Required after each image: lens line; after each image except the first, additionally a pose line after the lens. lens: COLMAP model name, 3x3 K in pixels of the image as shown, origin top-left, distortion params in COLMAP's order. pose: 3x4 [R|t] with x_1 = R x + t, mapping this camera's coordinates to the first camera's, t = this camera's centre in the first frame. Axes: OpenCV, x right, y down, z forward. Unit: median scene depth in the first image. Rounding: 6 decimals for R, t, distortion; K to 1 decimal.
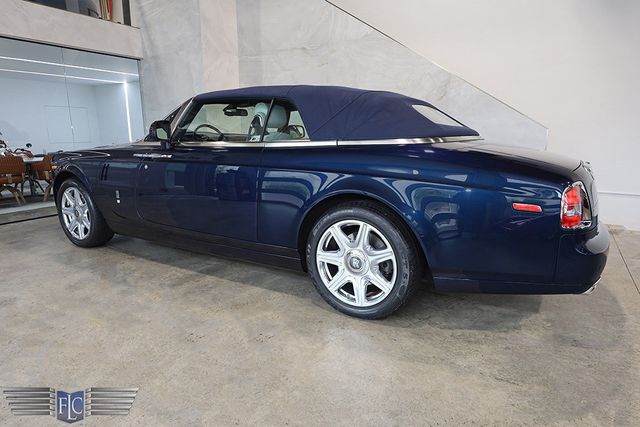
lens RADIAL K [[394.2, 0, 326.0], [0, 394.2, 218.4], [0, 0, 1]] dist [-0.006834, 0.002217]
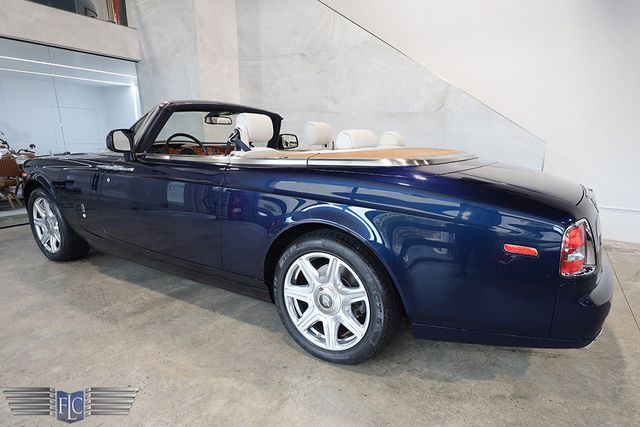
lens RADIAL K [[361.3, 0, 353.4], [0, 361.3, 225.4], [0, 0, 1]] dist [-0.003930, -0.000583]
pose [[0.999419, 0.011790, 0.031978, 0.073810], [-0.012687, 0.999528, 0.027980, -0.052077], [-0.031633, -0.028370, 0.999097, 0.139079]]
